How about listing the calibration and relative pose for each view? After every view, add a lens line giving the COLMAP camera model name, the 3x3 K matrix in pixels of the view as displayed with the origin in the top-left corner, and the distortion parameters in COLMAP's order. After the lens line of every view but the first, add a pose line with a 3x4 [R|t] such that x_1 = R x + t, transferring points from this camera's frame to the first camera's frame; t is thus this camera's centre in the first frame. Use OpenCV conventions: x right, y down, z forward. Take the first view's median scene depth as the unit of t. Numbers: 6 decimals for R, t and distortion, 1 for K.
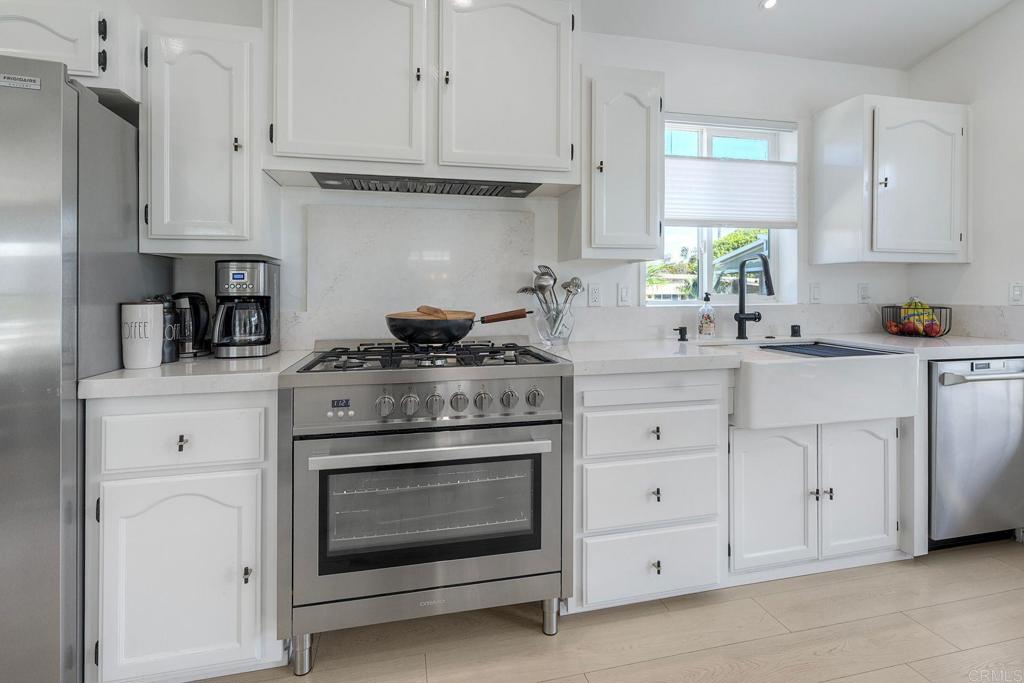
lens RADIAL K [[465.3, 0, 504.8], [0, 465.3, 293.2], [0, 0, 1]] dist [-0.005565, 0.001146]
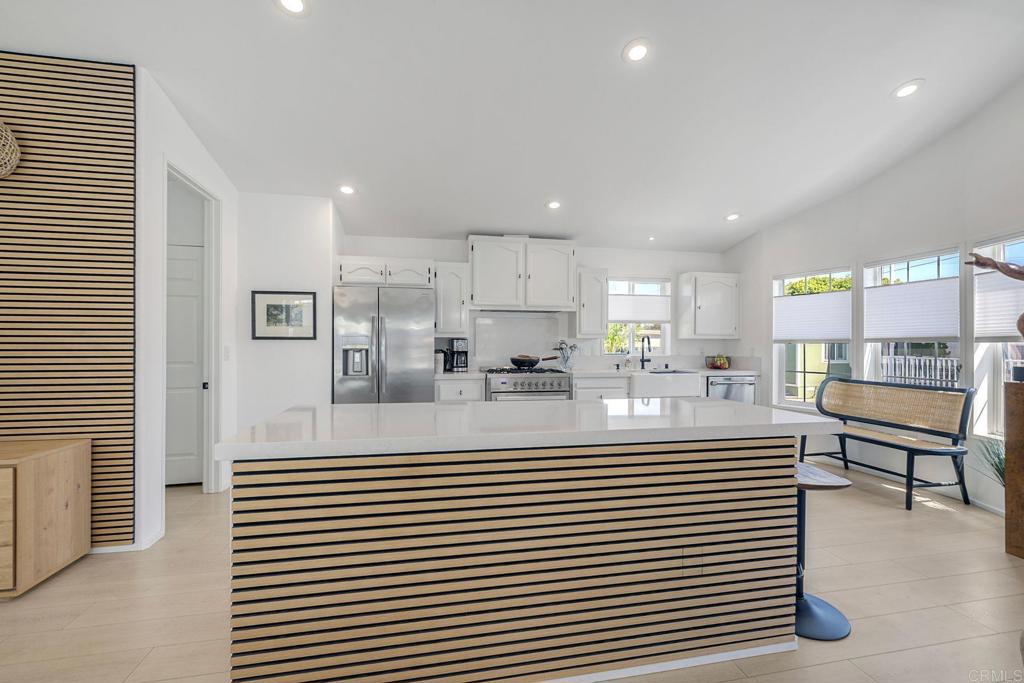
lens RADIAL K [[418.8, 0, 515.0], [0, 418.8, 343.2], [0, 0, 1]] dist [-0.002218, -0.001474]
pose [[0.999616, 0.007050, -0.026804, -0.129715], [-0.007117, 0.999972, -0.002408, -0.036065], [0.026786, 0.002597, 0.999638, -1.472948]]
